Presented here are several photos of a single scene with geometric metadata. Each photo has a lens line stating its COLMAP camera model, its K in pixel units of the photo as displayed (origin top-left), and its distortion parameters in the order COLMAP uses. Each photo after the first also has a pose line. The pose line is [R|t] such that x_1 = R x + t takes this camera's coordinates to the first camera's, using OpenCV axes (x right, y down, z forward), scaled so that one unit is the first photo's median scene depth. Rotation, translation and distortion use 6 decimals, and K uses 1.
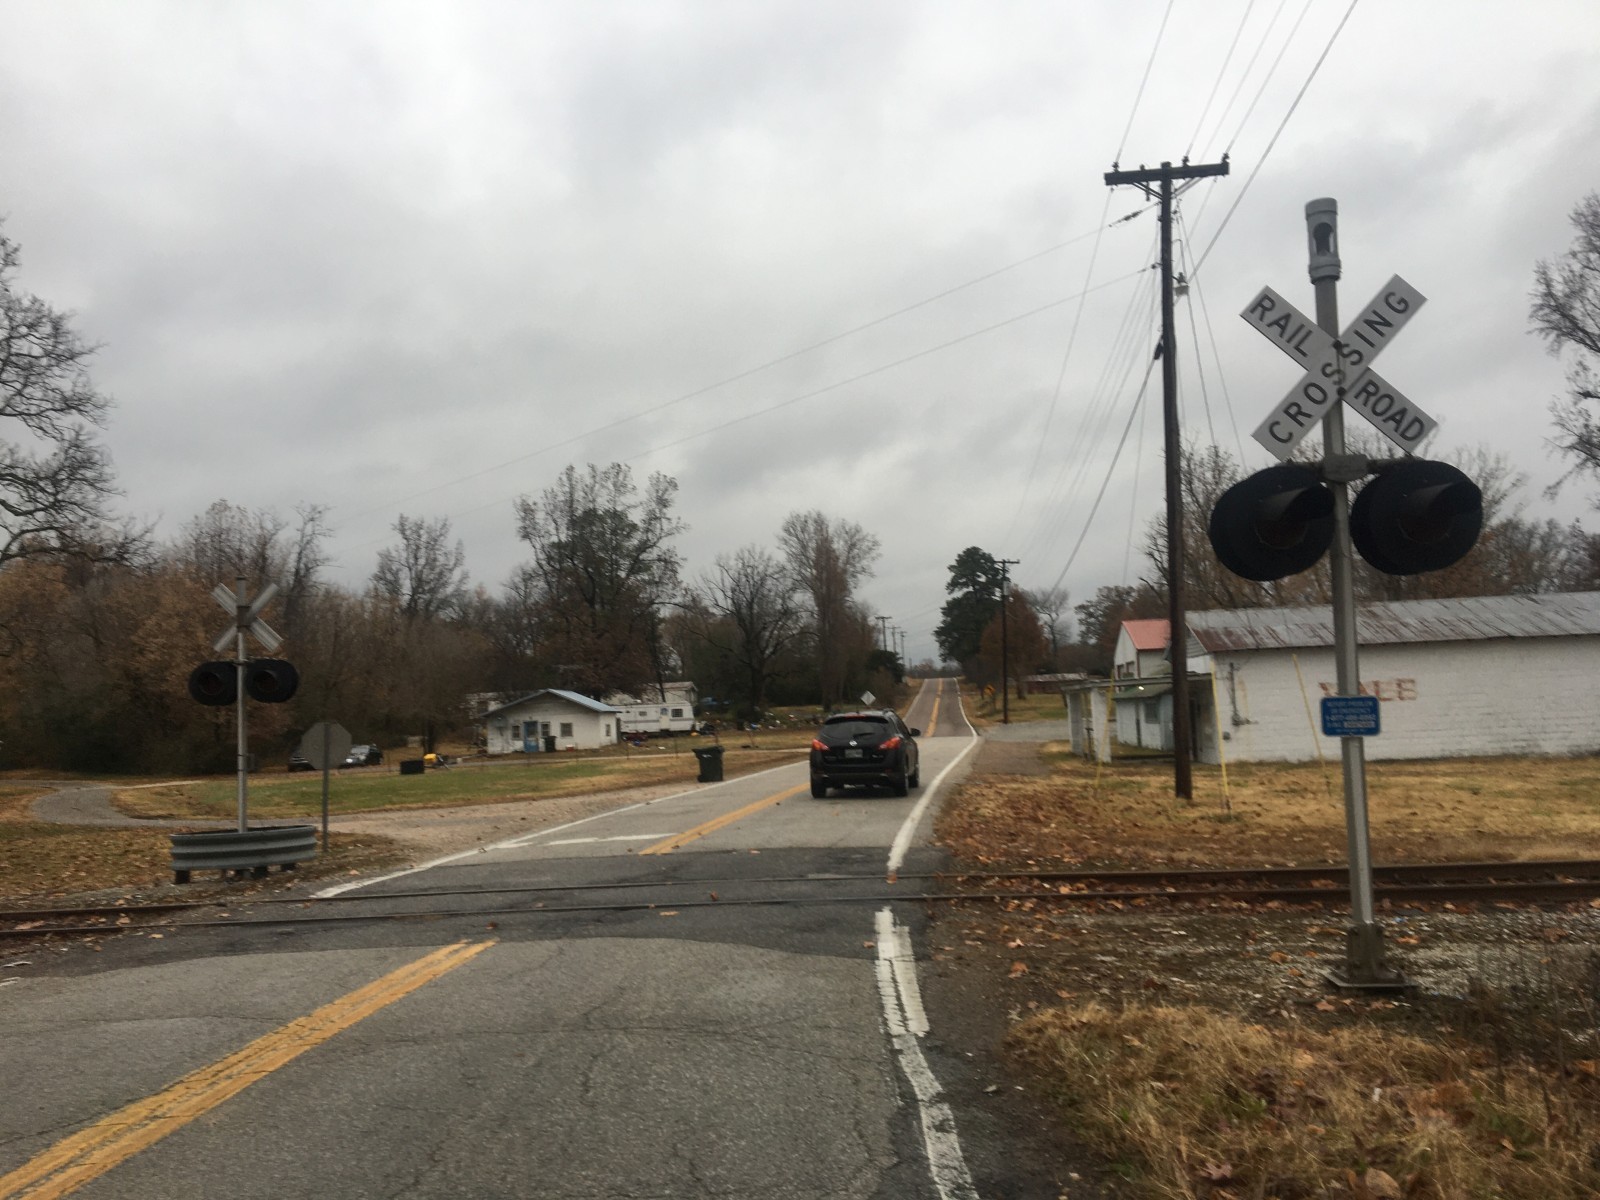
lens RADIAL K [[1321.8, 0, 755.6], [0, 1321.8, 608.9], [0, 0, 1]] dist [0.046672, -0.064536]
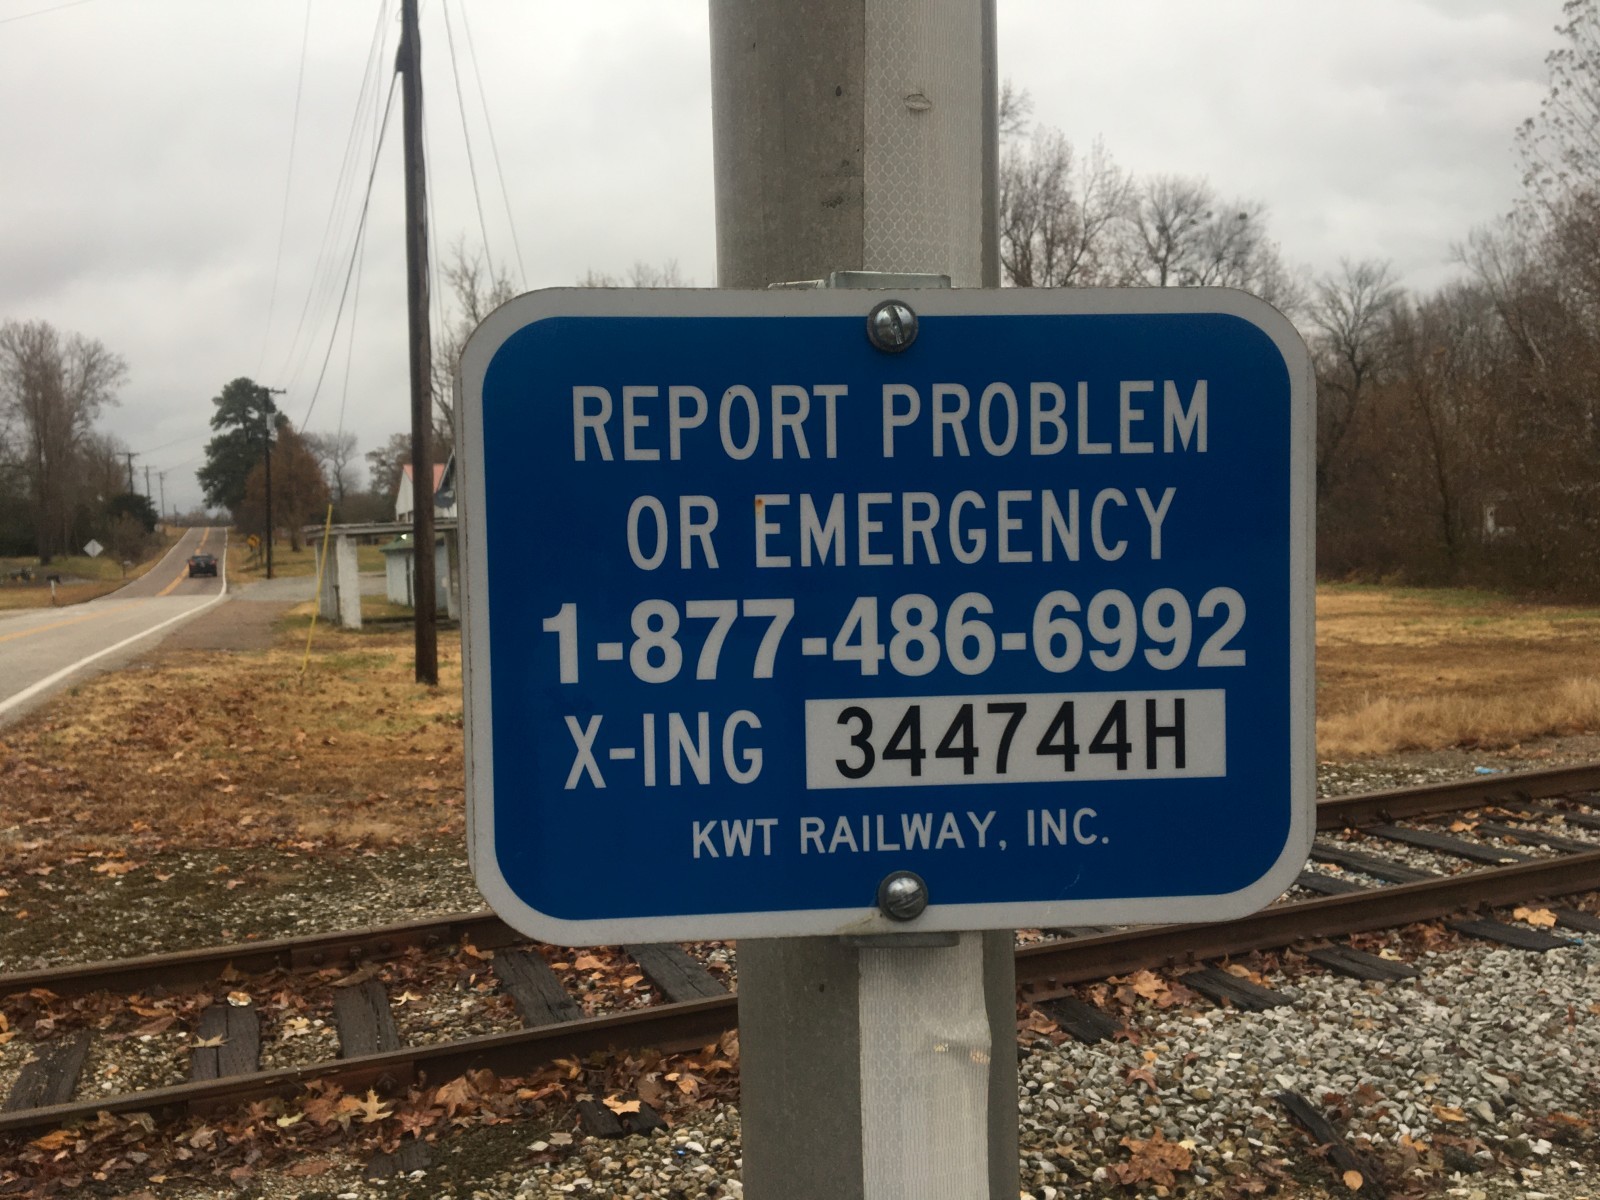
lens RADIAL K [[1321.8, 0, 785.7], [0, 1321.8, 632.9], [0, 0, 1]] dist [0.046672, -0.064536]
pose [[0.858725, -0.024599, 0.511846, 0.043523], [-0.041301, 0.992275, 0.116978, 0.007901], [-0.510770, -0.121591, 0.851076, 0.100829]]
